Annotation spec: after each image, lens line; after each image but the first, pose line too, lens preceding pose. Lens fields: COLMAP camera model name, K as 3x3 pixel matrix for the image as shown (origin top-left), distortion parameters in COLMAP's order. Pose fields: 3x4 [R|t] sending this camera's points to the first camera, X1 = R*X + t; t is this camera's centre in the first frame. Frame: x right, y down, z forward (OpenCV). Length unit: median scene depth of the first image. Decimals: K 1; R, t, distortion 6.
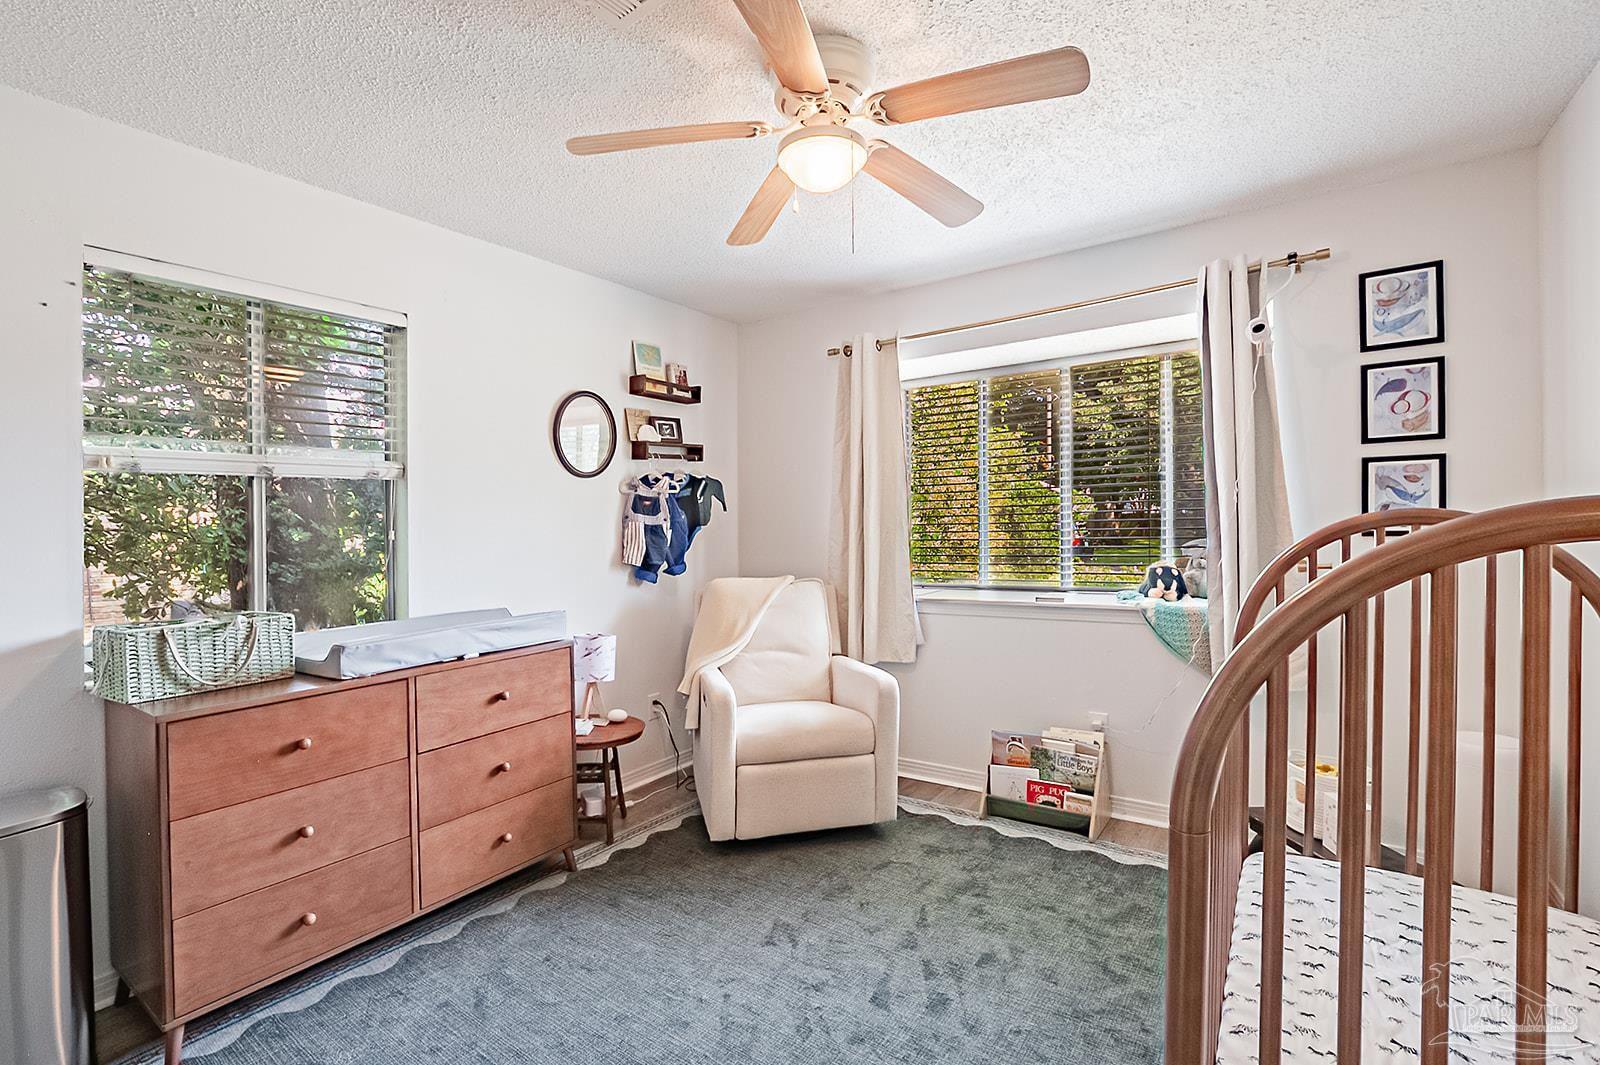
lens RADIAL K [[711.7, 0, 809.2], [0, 711.7, 536.3], [0, 0, 1]] dist [-0.016620, 0.000434]
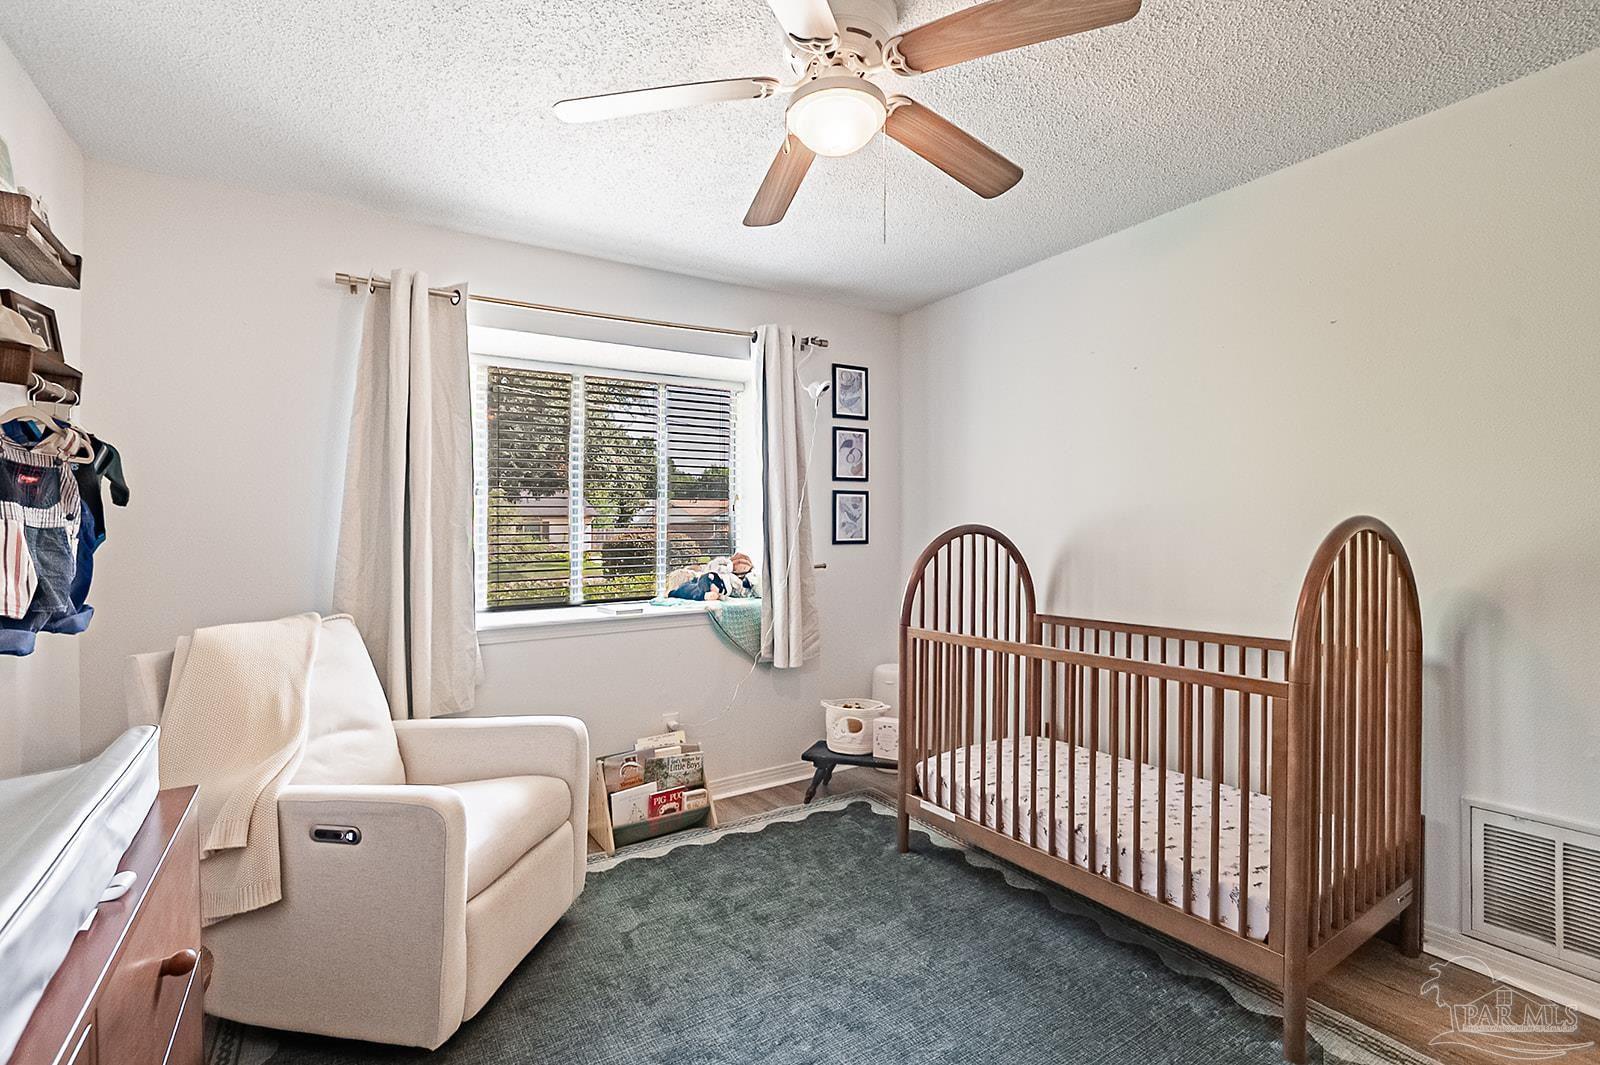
lens RADIAL K [[703.5, 0, 795.2], [0, 703.5, 549.7], [0, 0, 1]] dist [-0.002029, -0.000150]
pose [[0.407265, -0.007056, 0.913283, -0.503295], [0.019561, 0.999808, -0.000998, 0.009855], [-0.913101, 0.018271, 0.407325, 0.424927]]
